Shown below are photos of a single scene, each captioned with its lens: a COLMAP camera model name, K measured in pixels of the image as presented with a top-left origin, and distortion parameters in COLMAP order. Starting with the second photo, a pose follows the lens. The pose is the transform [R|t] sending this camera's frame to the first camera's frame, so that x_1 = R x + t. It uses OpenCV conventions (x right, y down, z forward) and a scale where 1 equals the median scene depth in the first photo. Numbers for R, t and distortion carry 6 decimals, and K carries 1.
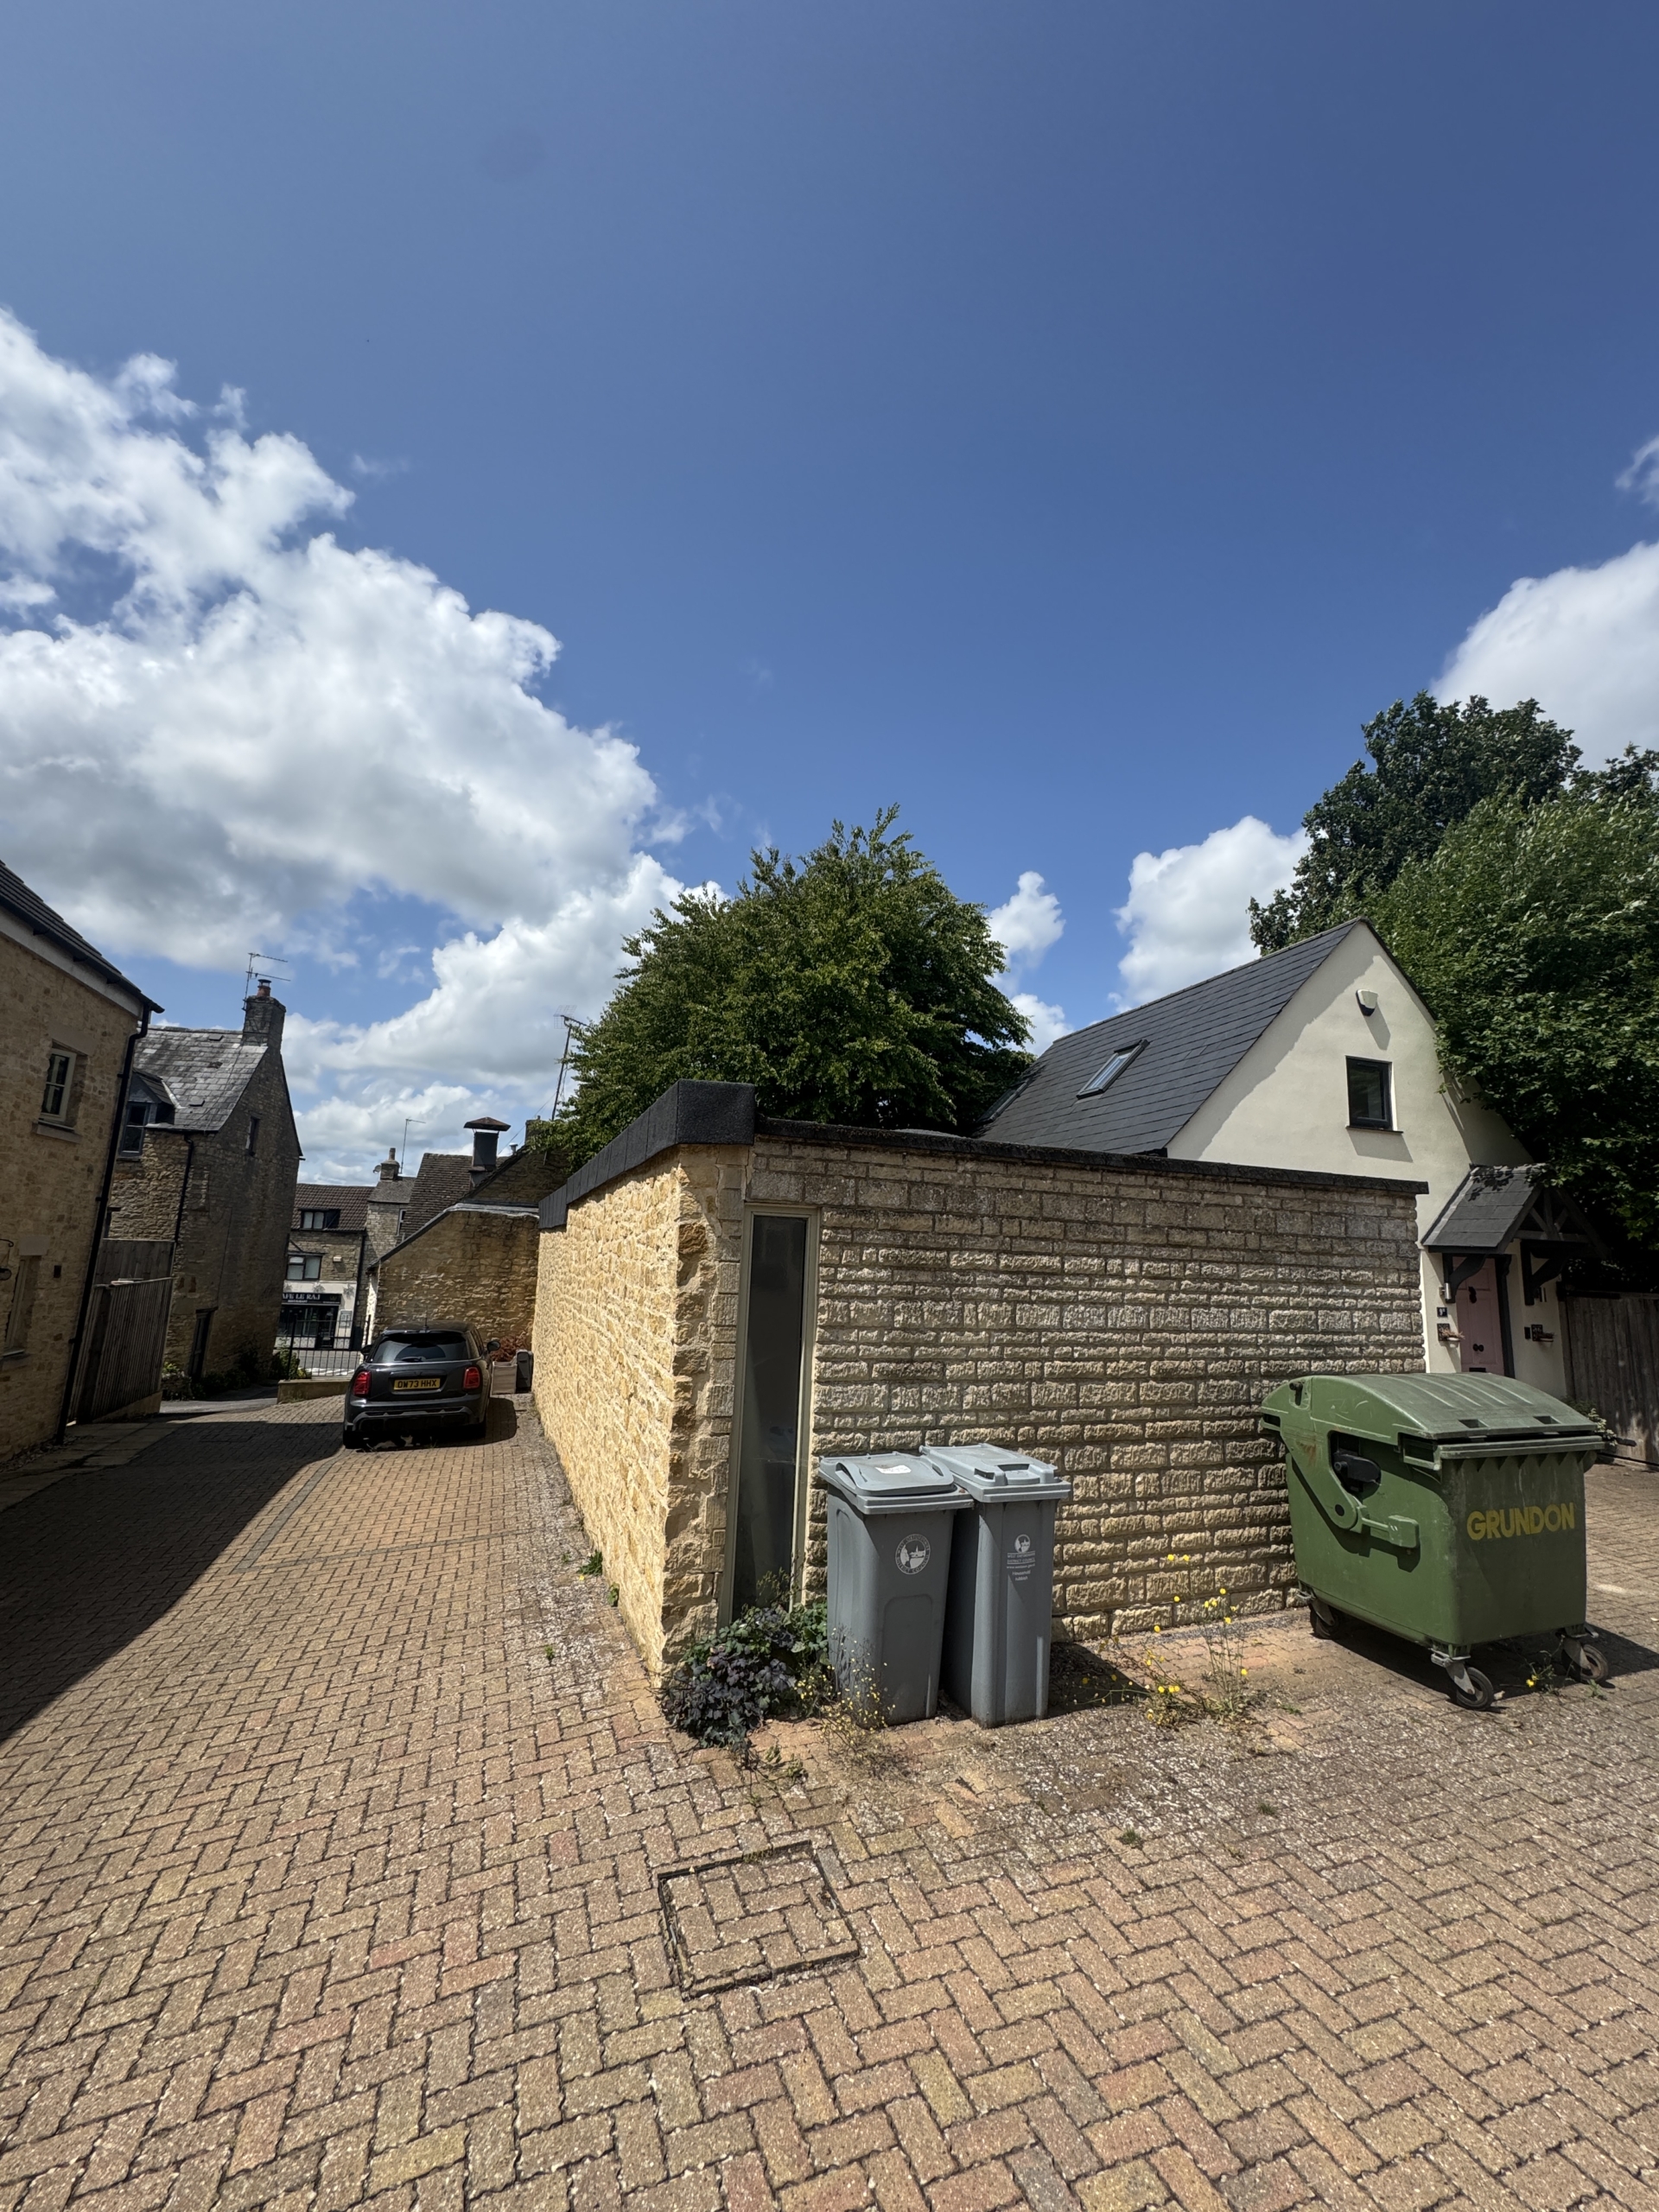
lens RADIAL K [[882.8, 0, 831.0], [0, 882.8, 1106.8], [0, 0, 1]] dist [-0.002941, 0.000600]
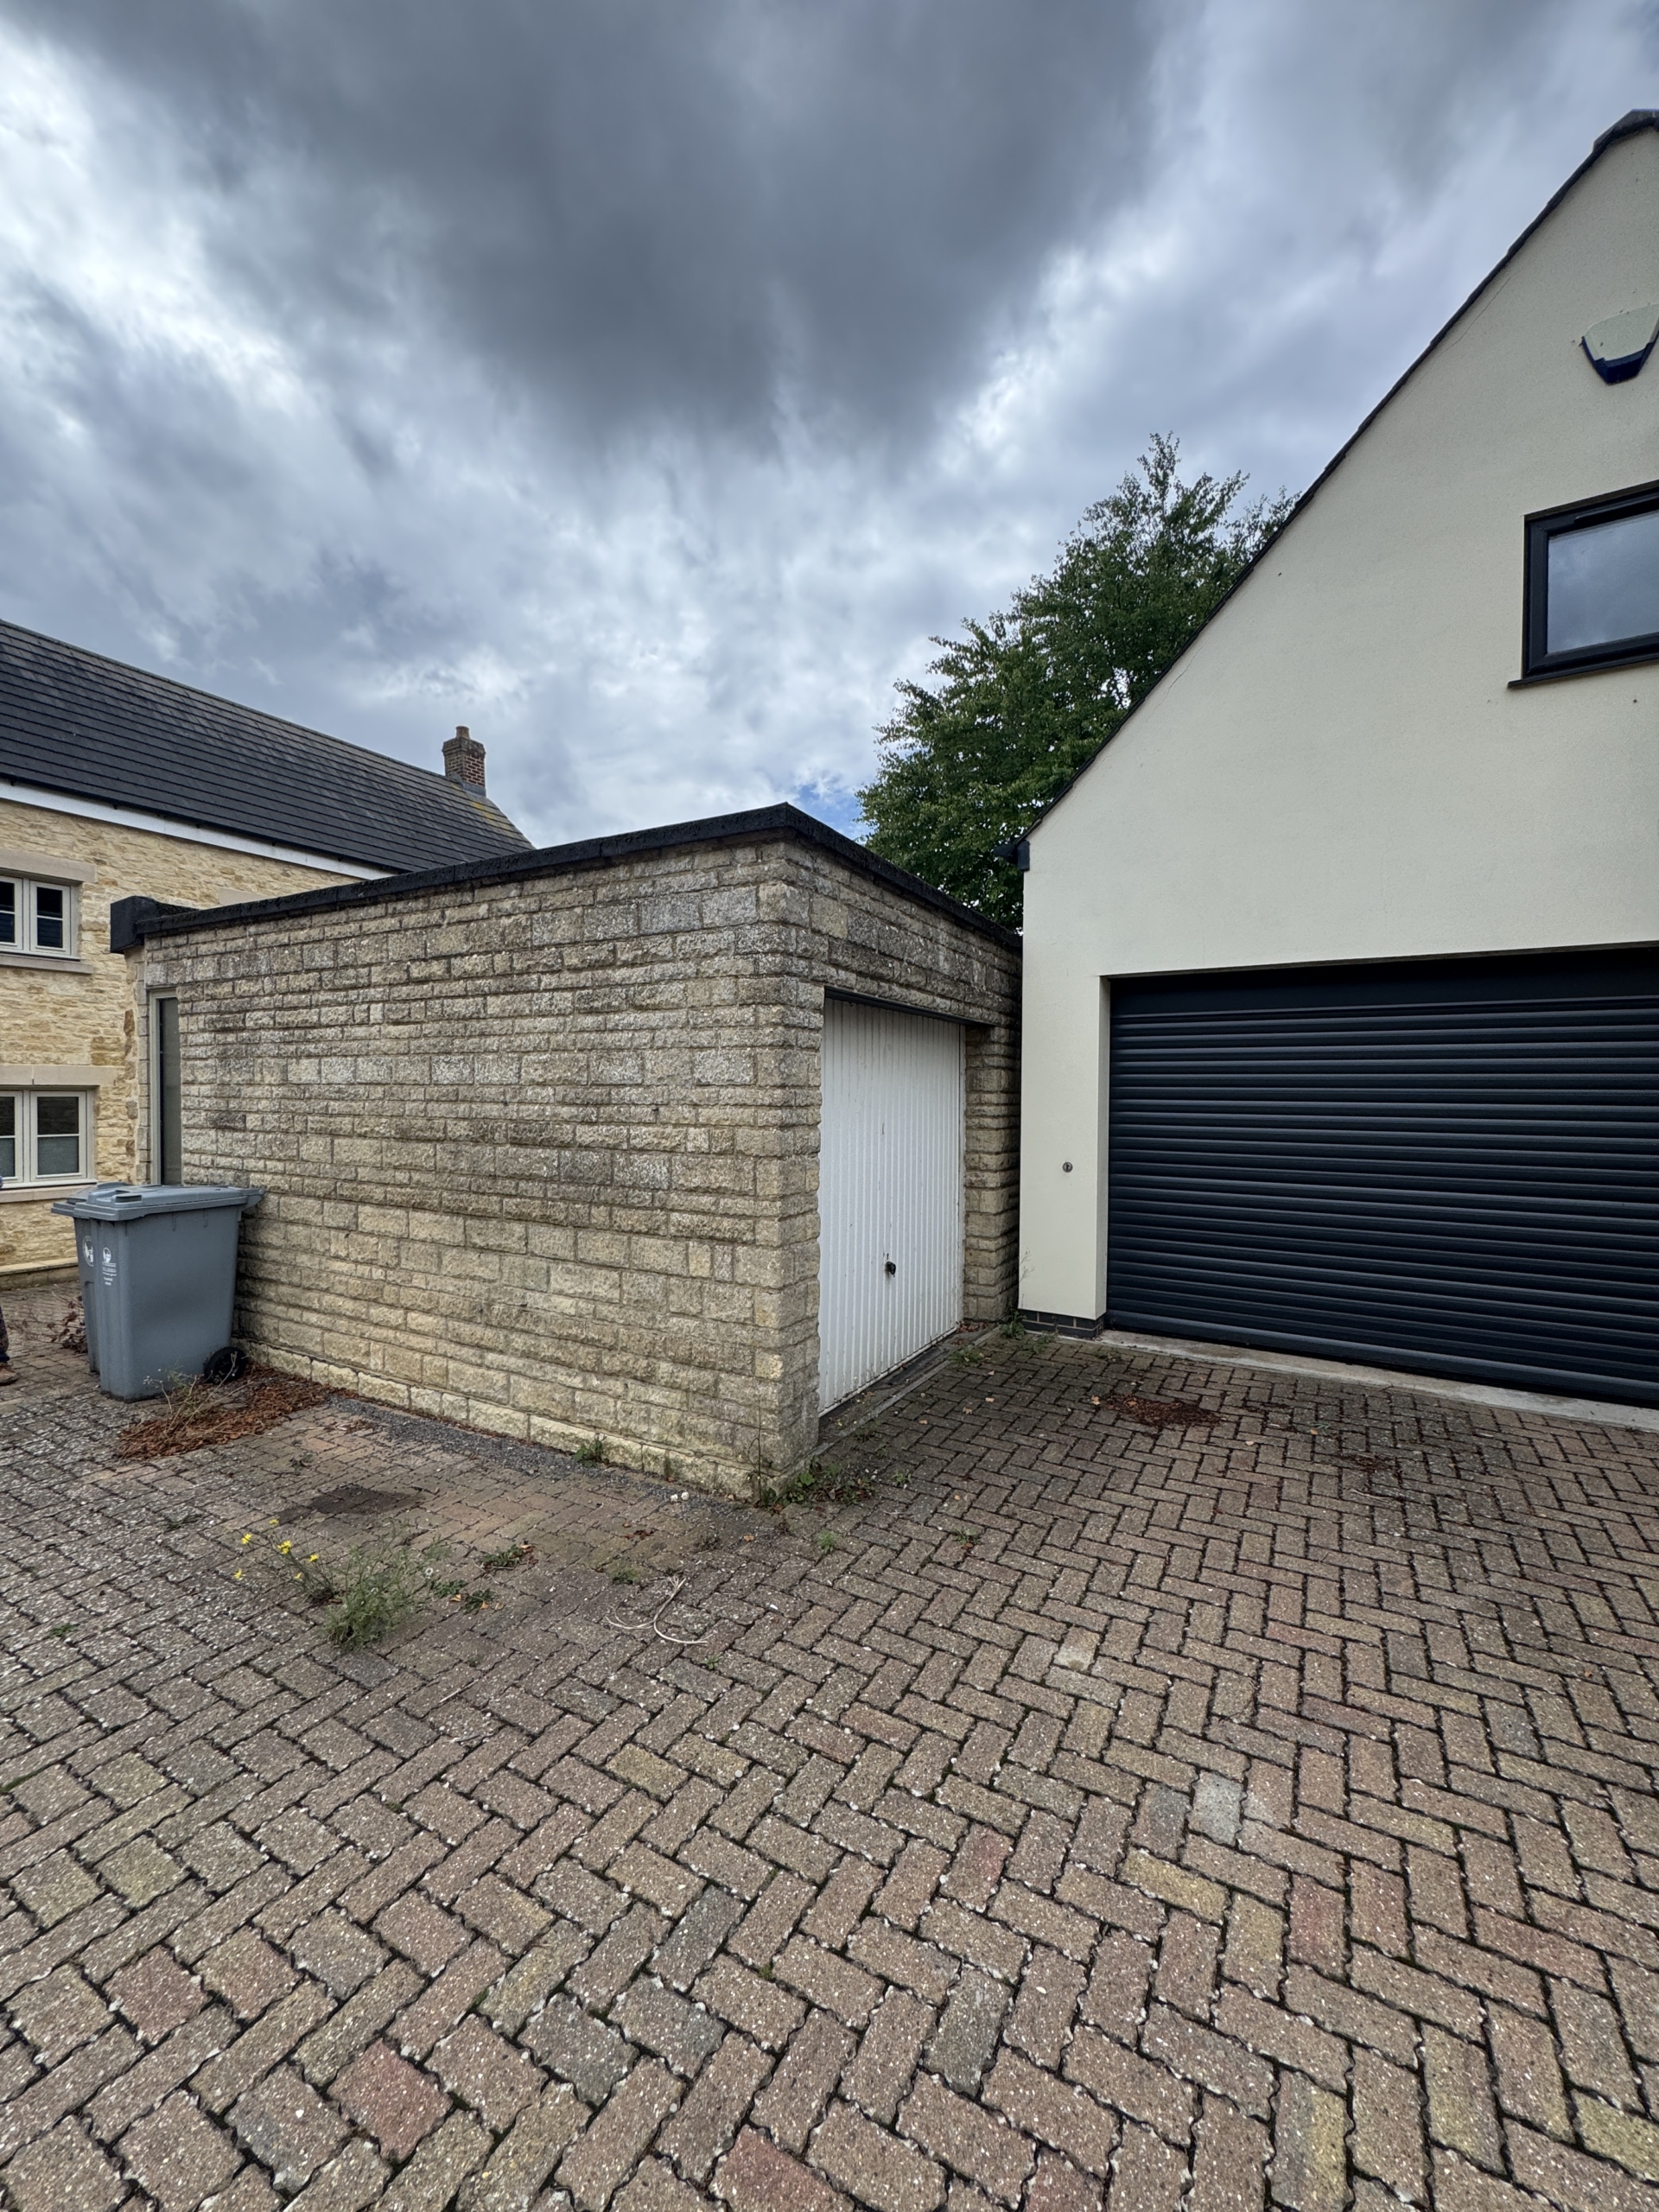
lens RADIAL K [[882.8, 0, 831.0], [0, 882.8, 1106.8], [0, 0, 1]] dist [-0.002941, 0.000600]
pose [[0.634185, -0.022358, -0.772858, 1.190033], [0.146794, 0.984883, 0.091963, 0.238683], [0.759118, -0.171773, 0.627880, 0.720399]]
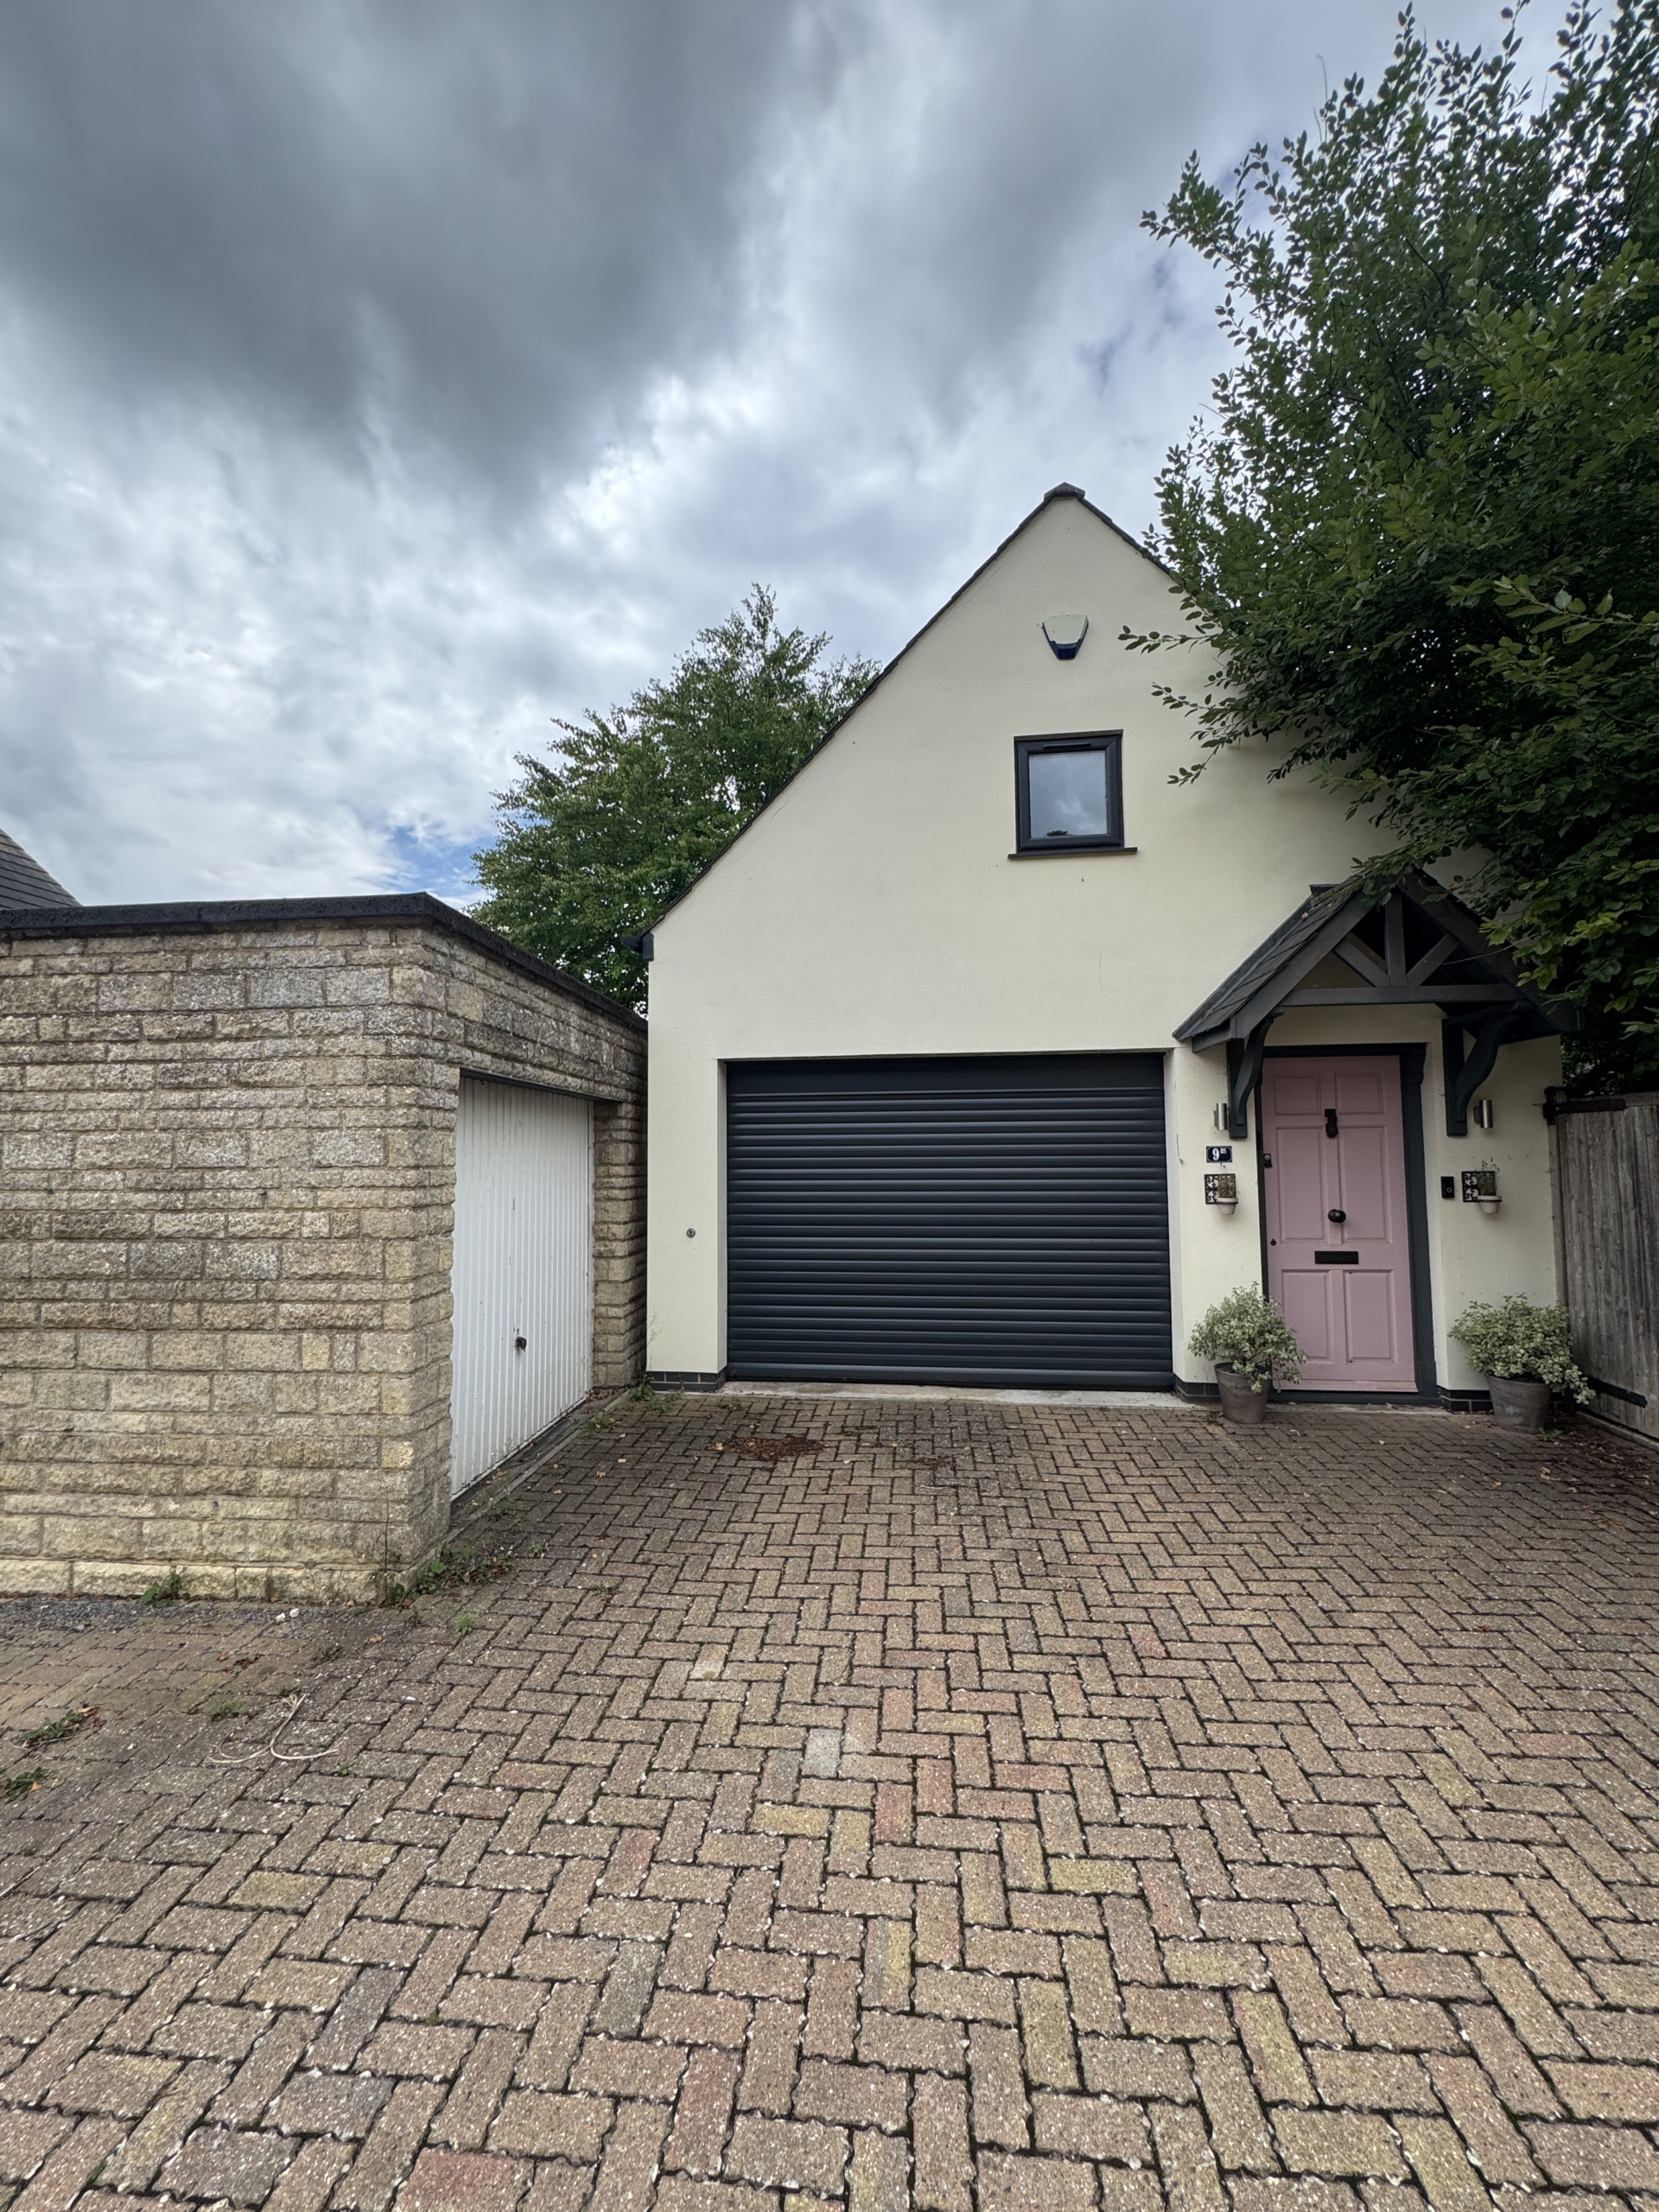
lens RADIAL K [[882.8, 0, 831.0], [0, 882.8, 1106.8], [0, 0, 1]] dist [-0.002941, 0.000600]
pose [[0.895751, -0.073103, -0.438505, 1.226148], [0.117588, 0.990217, 0.075122, 0.222834], [0.428723, -0.118854, 0.895584, 0.662049]]
